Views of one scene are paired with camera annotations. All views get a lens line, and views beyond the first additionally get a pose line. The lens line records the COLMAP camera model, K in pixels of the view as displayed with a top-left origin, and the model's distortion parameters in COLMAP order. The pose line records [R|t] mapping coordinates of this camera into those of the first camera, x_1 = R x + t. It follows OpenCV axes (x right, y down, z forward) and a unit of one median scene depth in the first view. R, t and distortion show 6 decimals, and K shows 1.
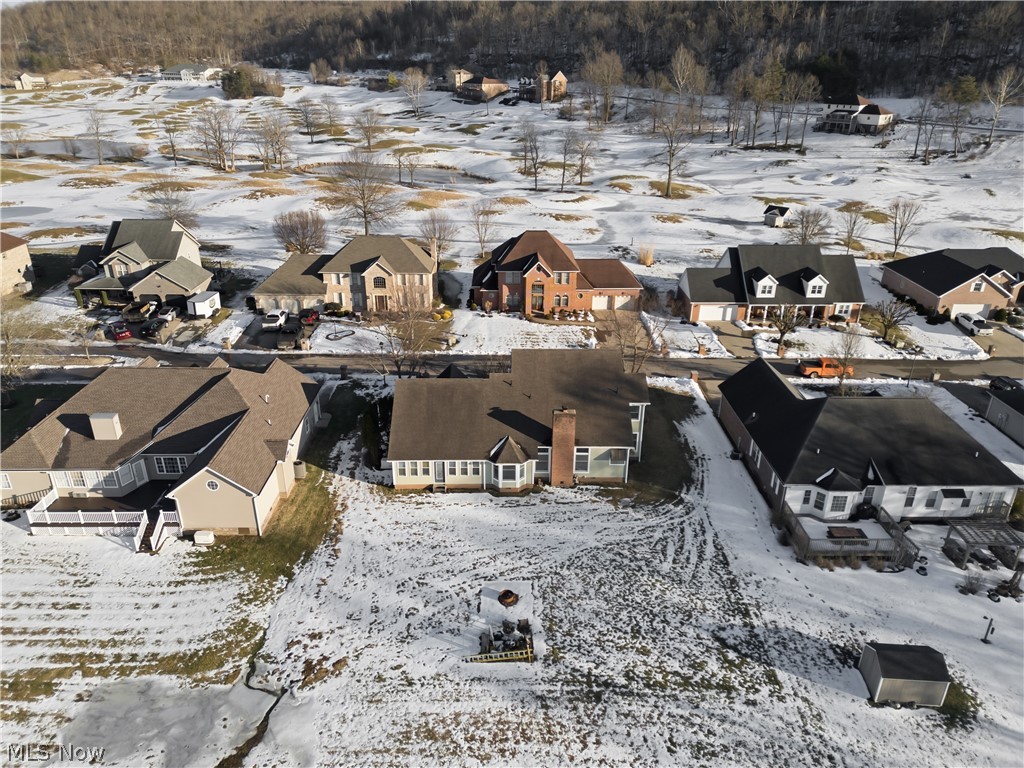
lens RADIAL K [[712.9, 0, 511.7], [0, 712.9, 385.2], [0, 0, 1]] dist [0.064289, -0.055153]
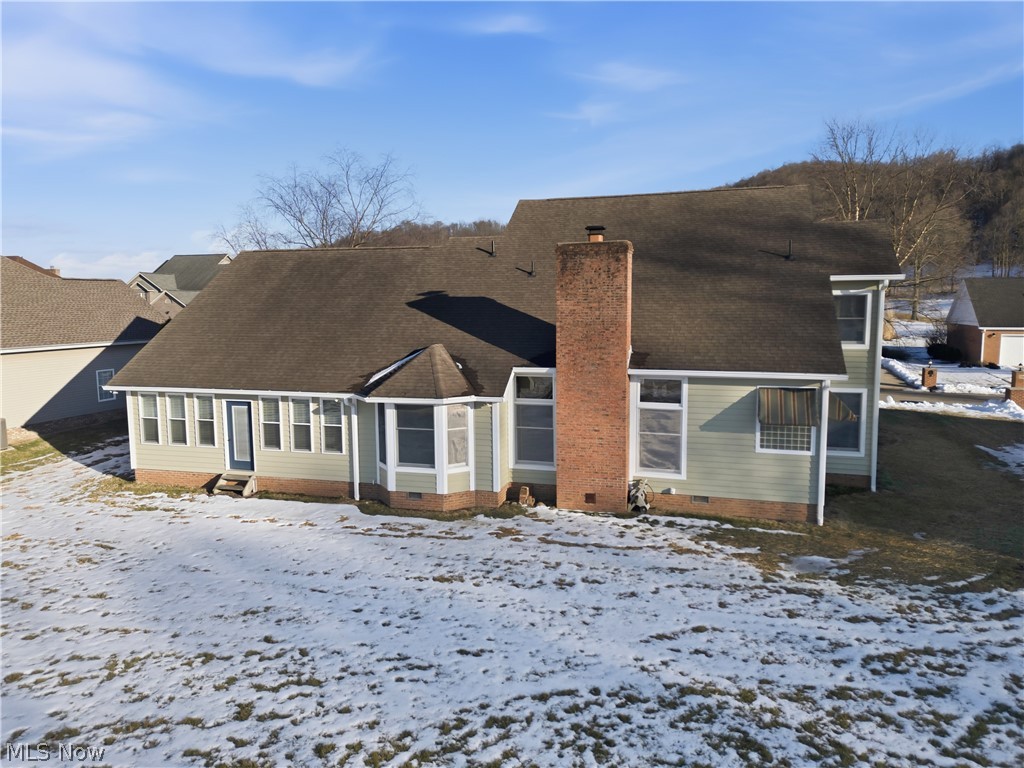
lens RADIAL K [[712.9, 0, 515.6], [0, 712.9, 389.9], [0, 0, 1]] dist [0.064289, -0.055153]
pose [[0.956156, 0.021162, -0.292093, 0.130387], [-0.108224, 0.952317, -0.285270, 0.186459], [0.272129, 0.304374, 0.912854, 0.710602]]
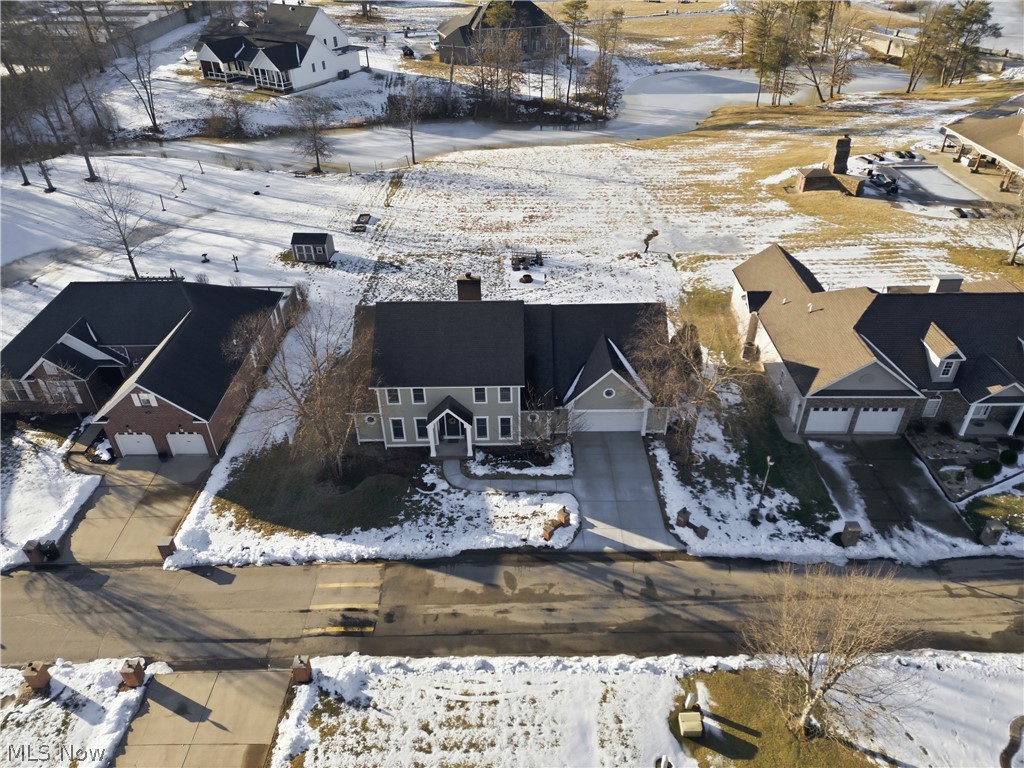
lens RADIAL K [[712.9, 0, 517.5], [0, 712.9, 369.2], [0, 0, 1]] dist [0.064289, -0.055153]
pose [[-0.999928, -0.000327, 0.012014, -0.003246], [0.010029, 0.528176, 0.849076, -0.702394], [-0.006623, 0.849135, -0.528134, 1.580764]]
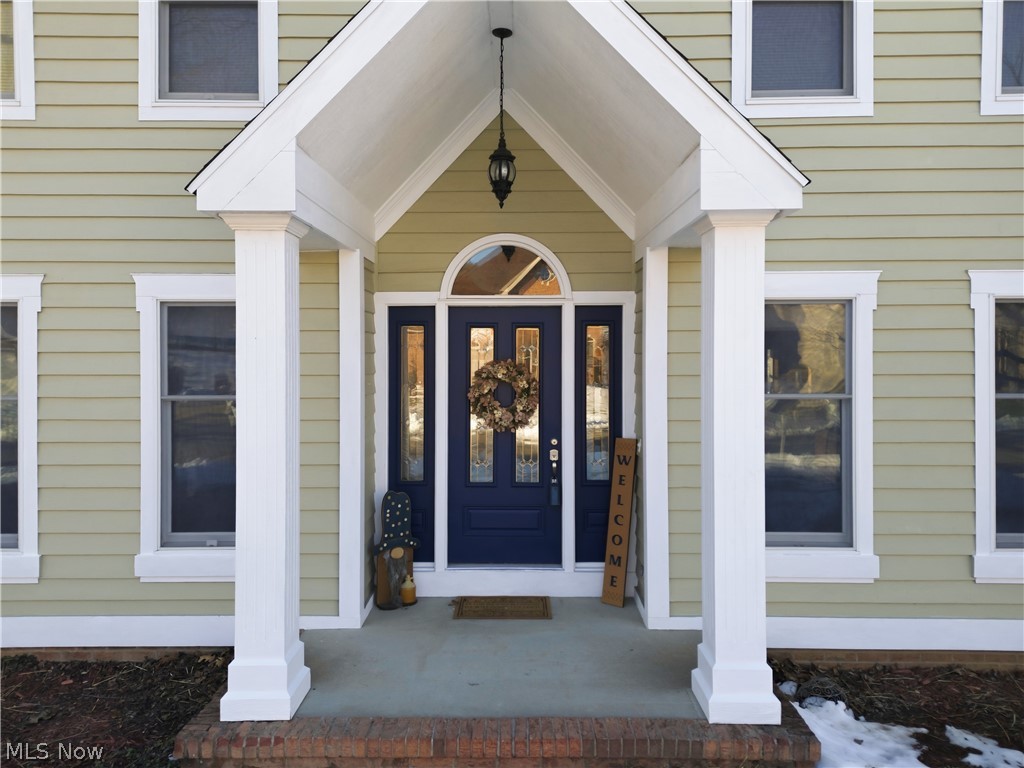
lens RADIAL K [[712.9, 0, 501.2], [0, 712.9, 364.6], [0, 0, 1]] dist [0.064289, -0.055153]
pose [[-0.999504, -0.003458, 0.031289, 0.079019], [0.009979, 0.907884, 0.419103, -0.018008], [-0.029856, 0.419207, -0.907400, 1.281465]]
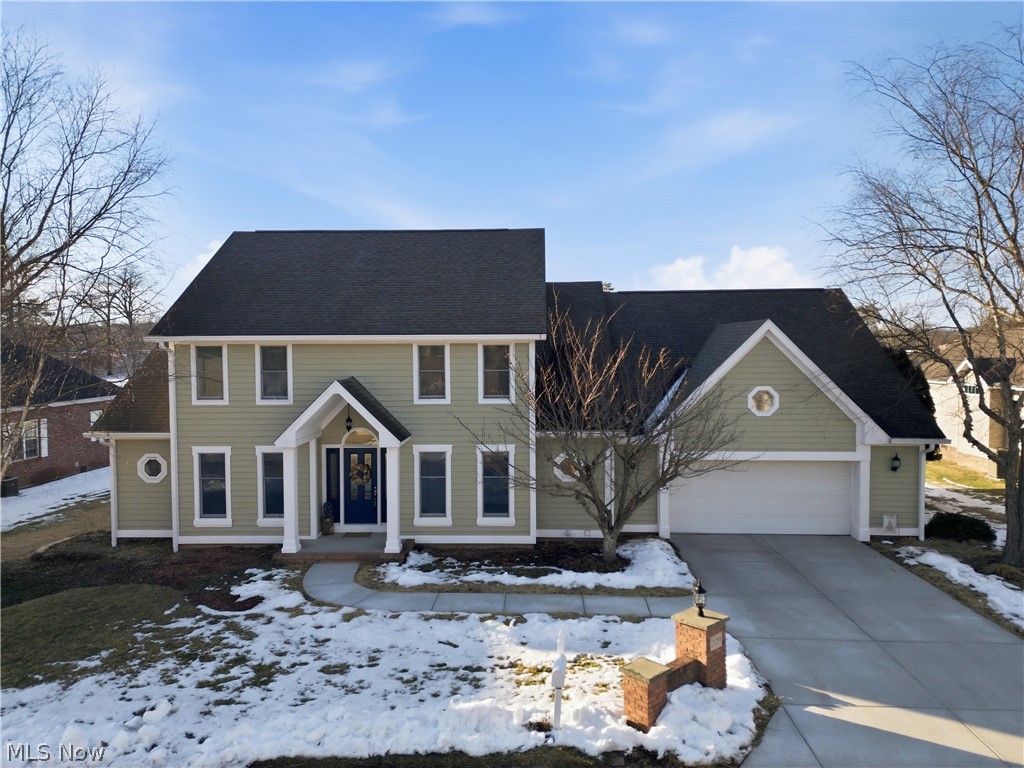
lens RADIAL K [[712.9, 0, 512.1], [0, 712.9, 376.9], [0, 0, 1]] dist [0.064289, -0.055153]
pose [[-0.998453, -0.000889, 0.055602, -0.004057], [0.024302, 0.892357, 0.450675, -0.156586], [-0.050018, 0.451328, -0.890955, 1.460419]]
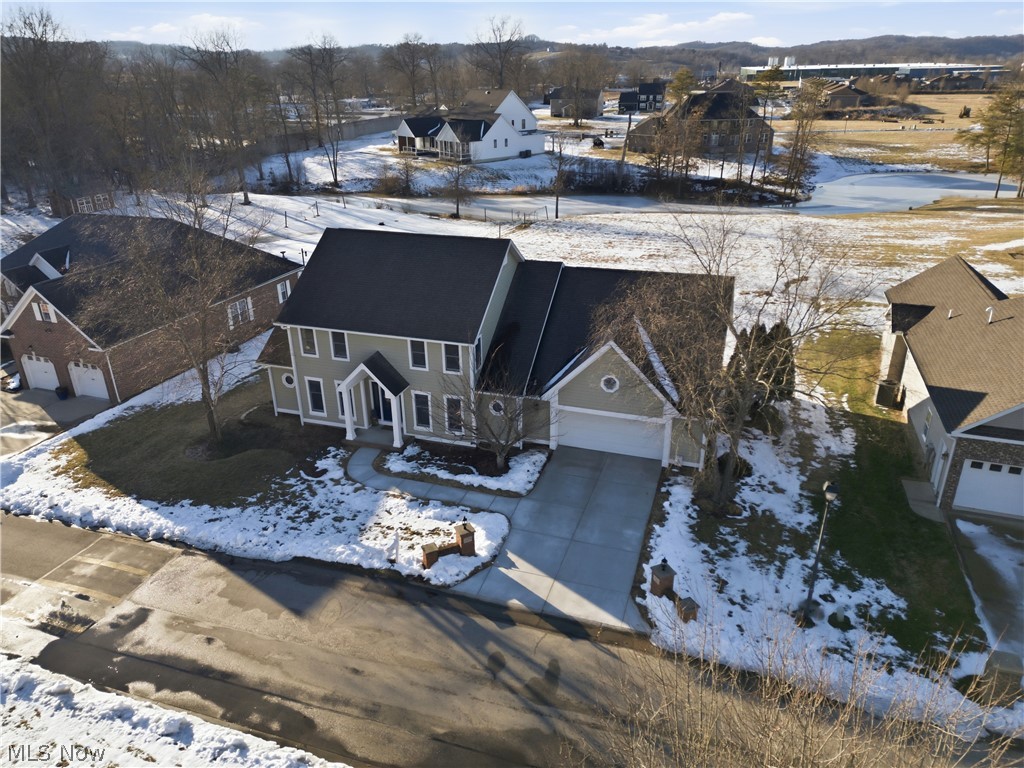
lens RADIAL K [[712.9, 0, 517.2], [0, 712.9, 373.7], [0, 0, 1]] dist [0.064289, -0.055153]
pose [[-0.945559, -0.122607, 0.301473, -0.189822], [0.139967, 0.683080, 0.716806, -0.389941], [-0.293816, 0.719979, -0.628731, 1.519397]]
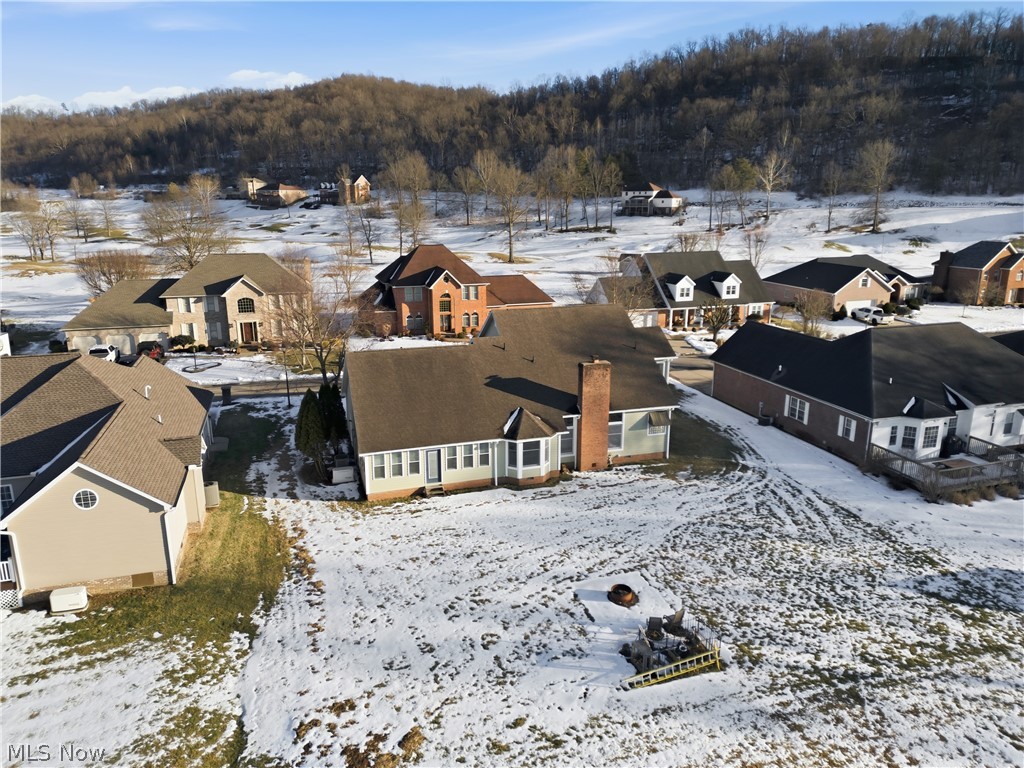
lens RADIAL K [[712.9, 0, 511.9], [0, 712.9, 384.4], [0, 0, 1]] dist [0.064289, -0.055153]
pose [[0.956519, -0.080759, 0.280266, -0.216871], [0.127372, 0.980094, -0.152292, 0.159457], [-0.262388, 0.181368, 0.947765, 0.308517]]
